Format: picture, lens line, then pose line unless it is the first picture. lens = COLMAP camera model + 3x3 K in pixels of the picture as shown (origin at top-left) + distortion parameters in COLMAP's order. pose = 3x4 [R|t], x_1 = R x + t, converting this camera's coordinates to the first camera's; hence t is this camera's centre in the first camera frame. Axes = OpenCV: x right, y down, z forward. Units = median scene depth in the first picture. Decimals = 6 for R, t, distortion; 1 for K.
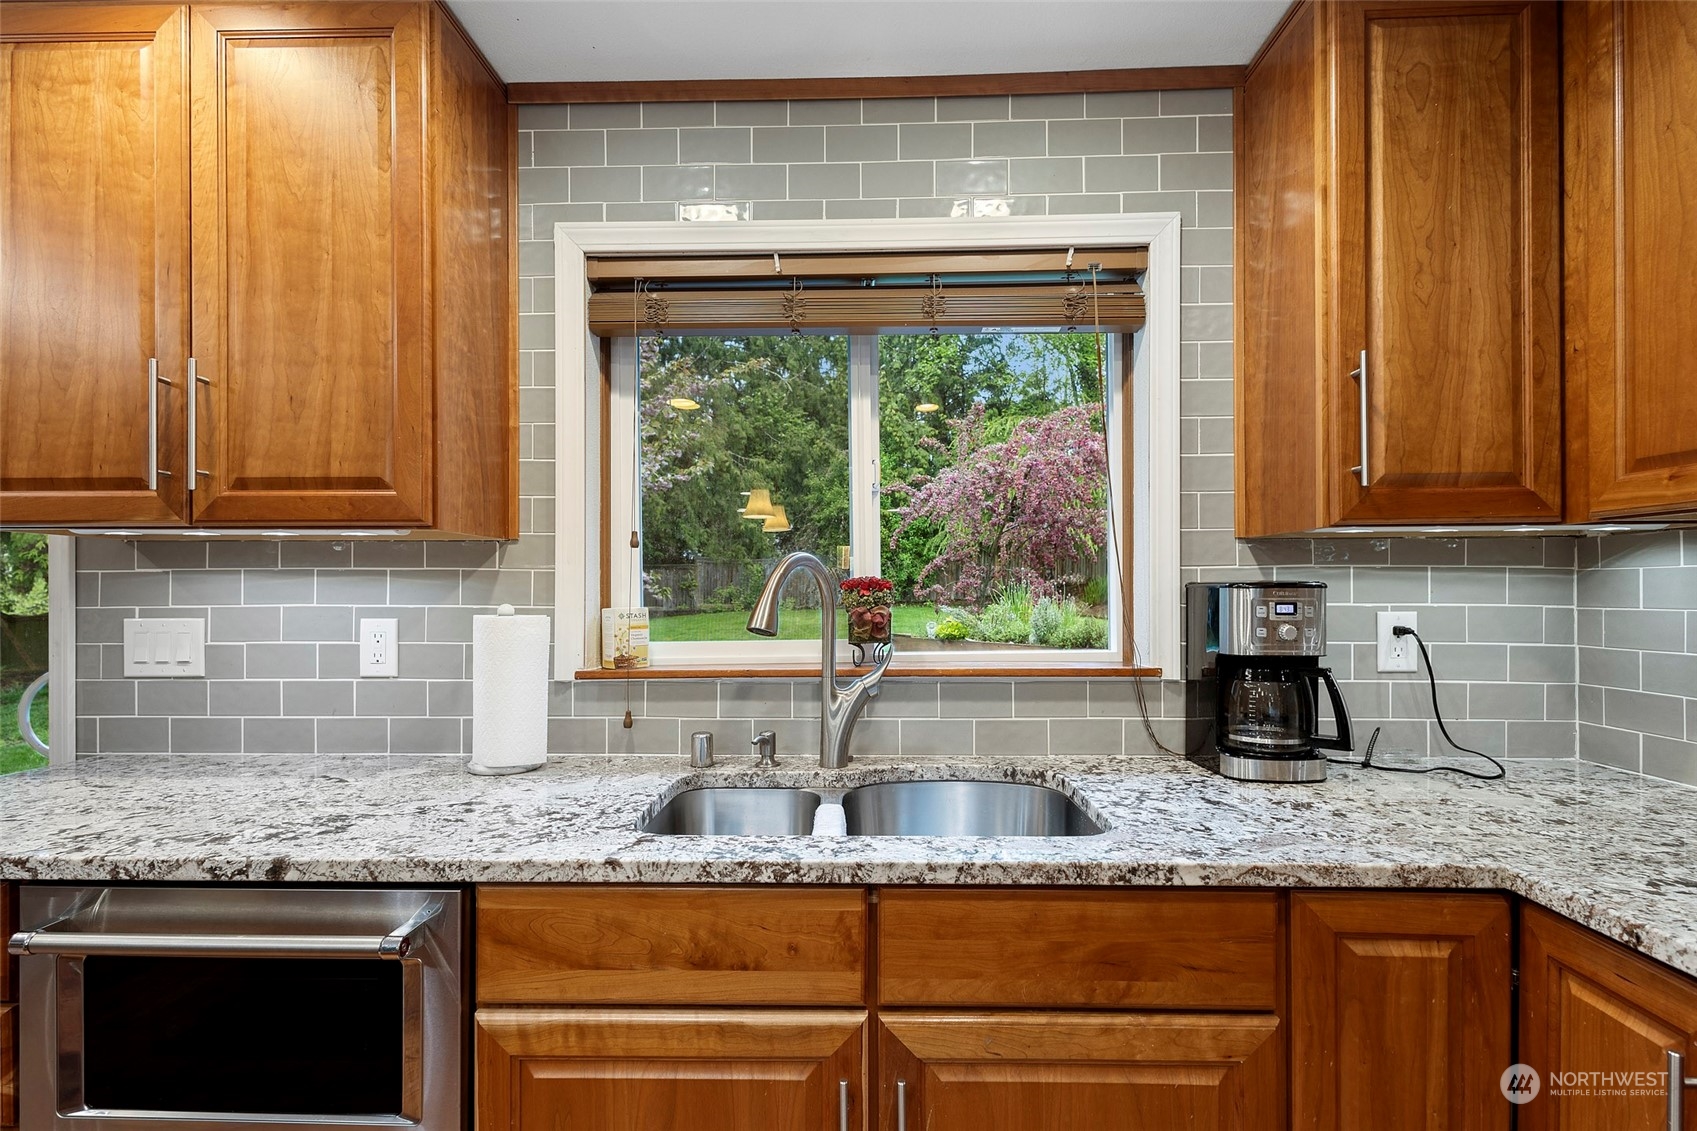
lens RADIAL K [[790.8, 0, 855.2], [0, 790.8, 589.8], [0, 0, 1]] dist [0.013029, -0.003349]
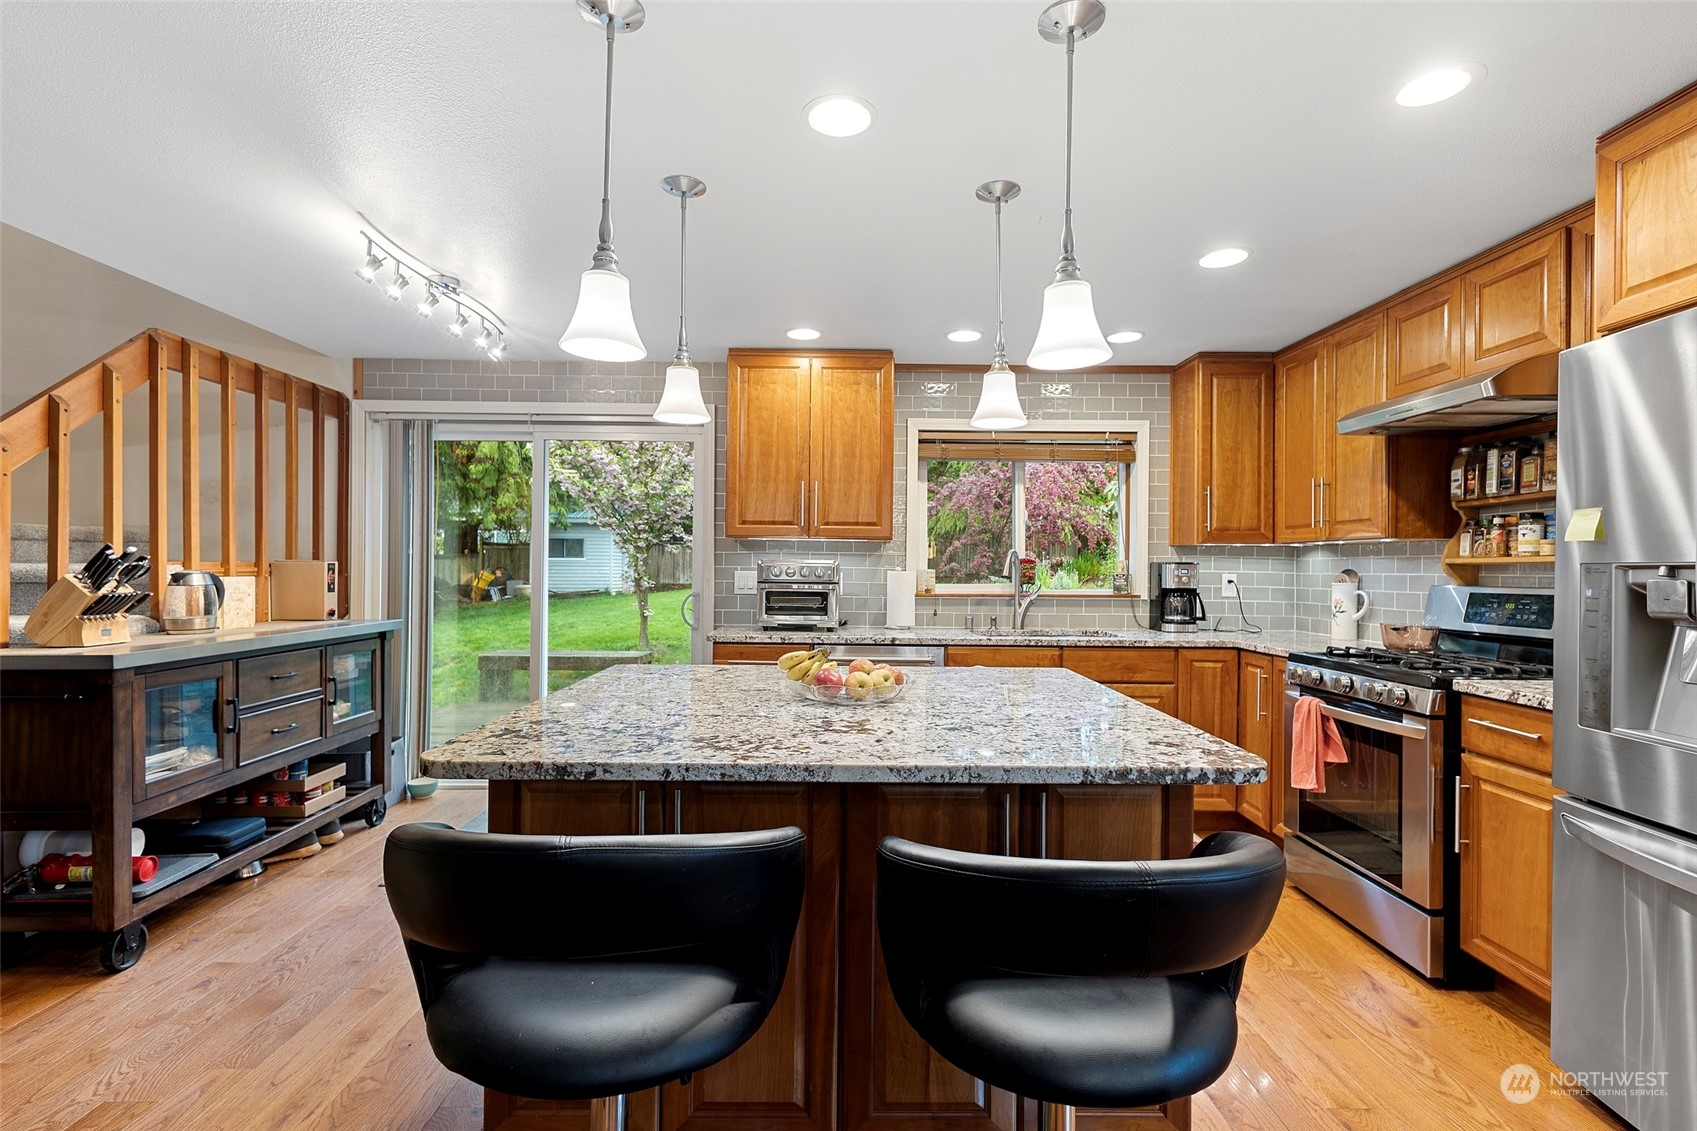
lens RADIAL K [[790.8, 0, 854.3], [0, 790.8, 566.7], [0, 0, 1]] dist [0.013029, -0.003349]
pose [[0.999058, 0.012290, 0.041610, -0.815825], [-0.012242, 0.999924, -0.001405, 0.026662], [-0.041624, 0.000895, 0.999133, -1.922200]]
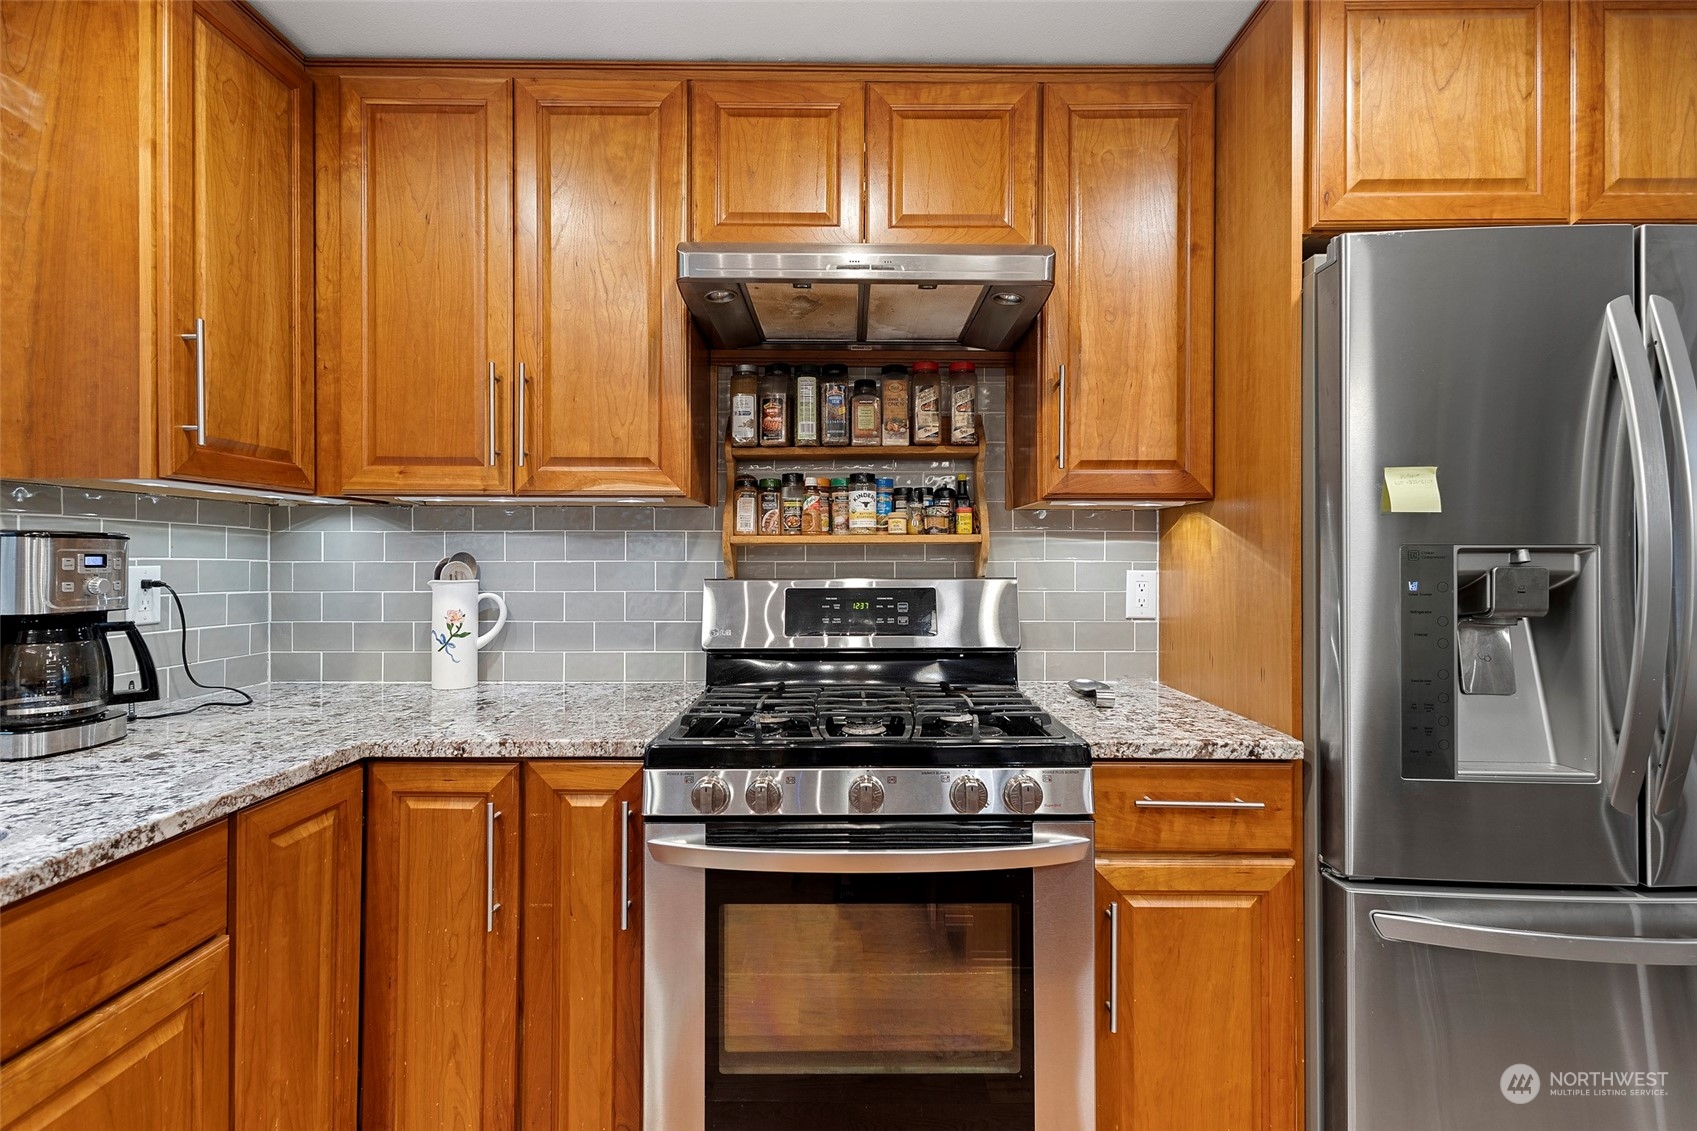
lens RADIAL K [[790.8, 0, 845.1], [0, 790.8, 556.0], [0, 0, 1]] dist [0.013029, -0.003349]
pose [[-0.019227, 0.005992, 0.999797, -0.442930], [-0.002094, 0.999980, -0.006033, 0.023551], [-0.999813, -0.002209, -0.019214, 0.145321]]
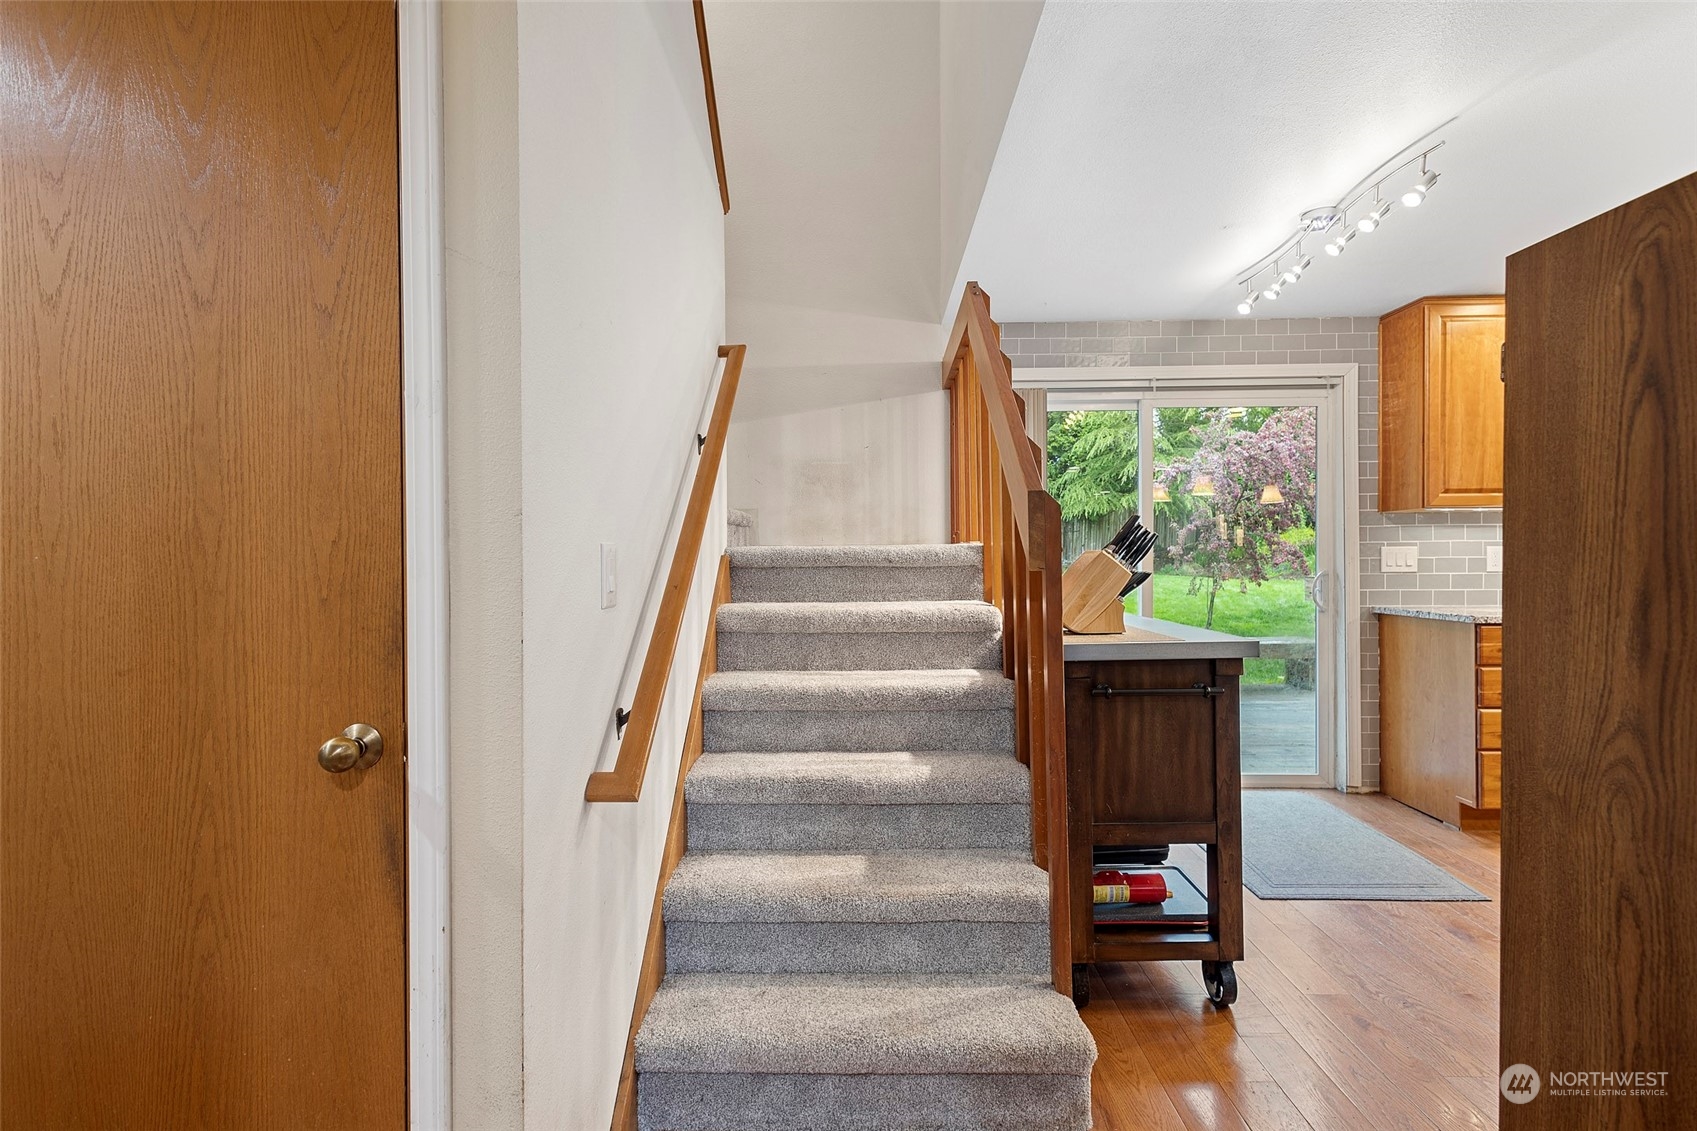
lens RADIAL K [[790.8, 0, 844.5], [0, 790.8, 566.8], [0, 0, 1]] dist [0.013029, -0.003349]
pose [[0.999966, -0.006212, 0.005509, -3.137907], [0.006134, 0.999883, 0.014047, 0.067177], [-0.005596, -0.014012, 0.999886, -1.616771]]
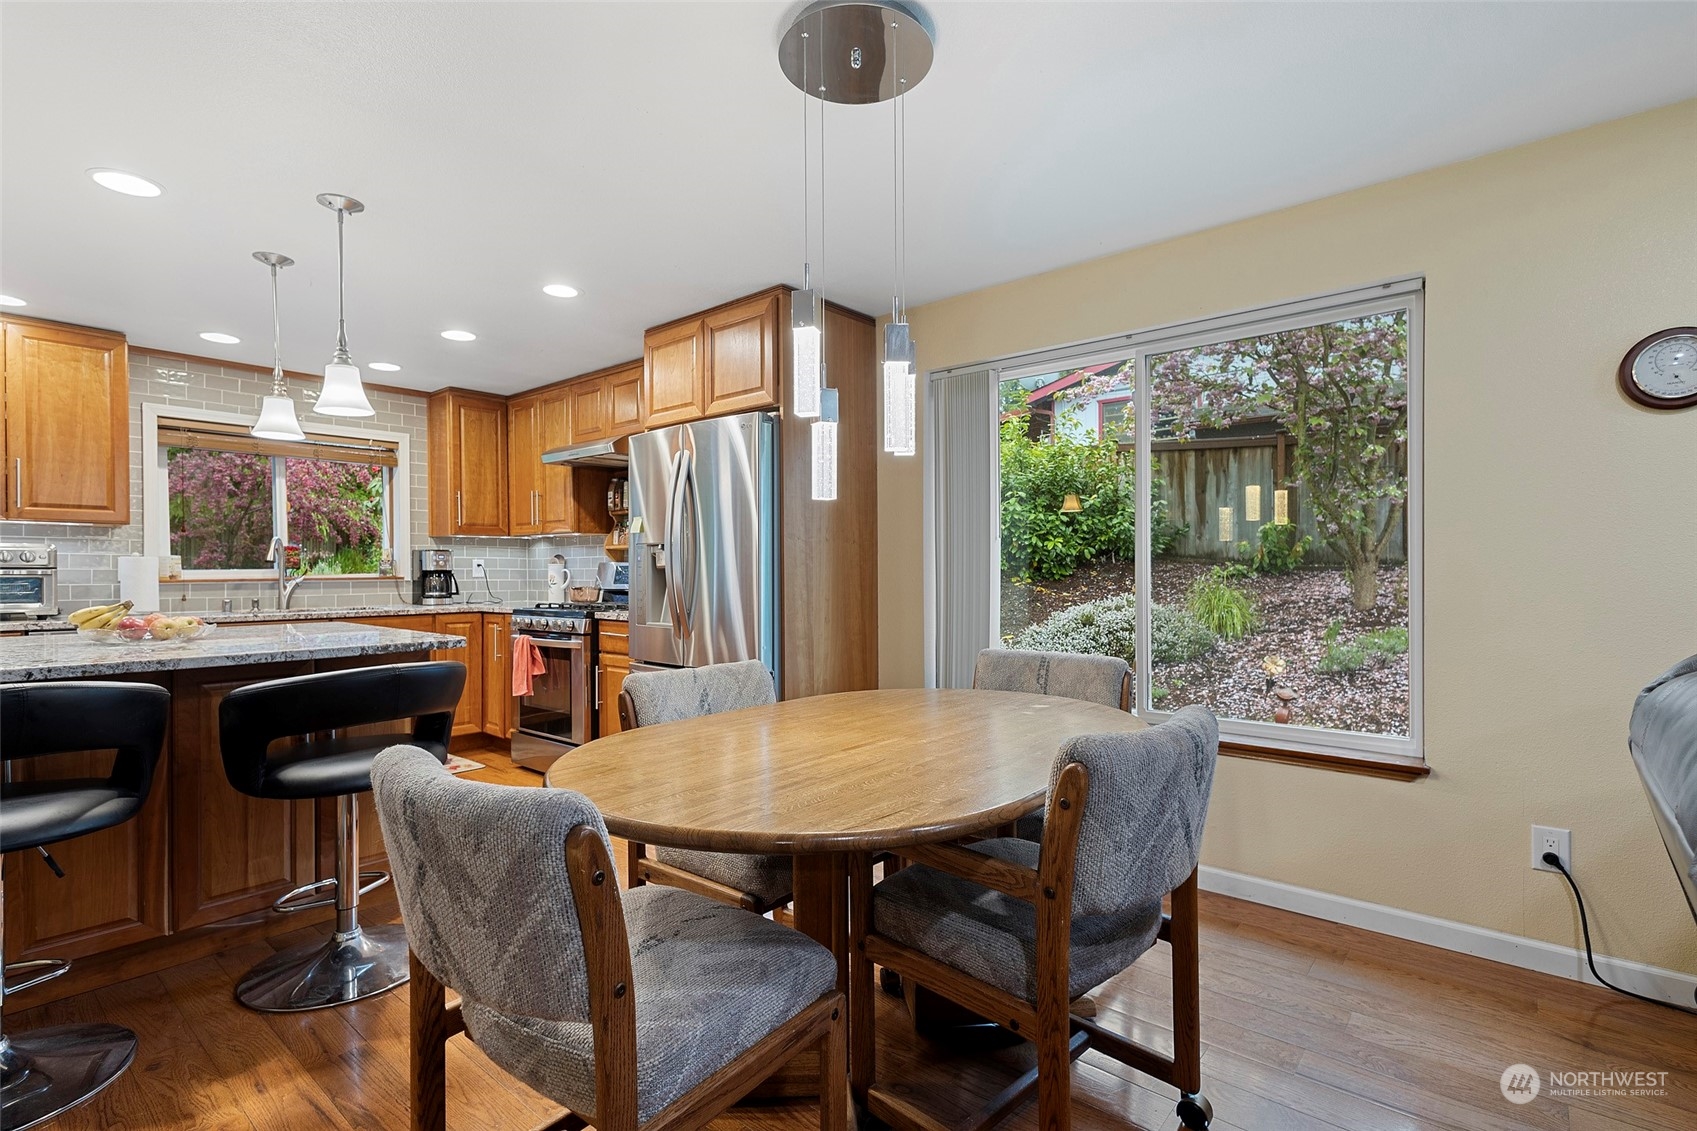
lens RADIAL K [[790.8, 0, 857.7], [0, 790.8, 574.8], [0, 0, 1]] dist [0.013029, -0.003349]
pose [[0.622257, -0.004905, 0.782798, -1.193083], [0.003501, 0.999988, 0.003482, 0.106838], [-0.782805, 0.000574, 0.622266, -2.944753]]
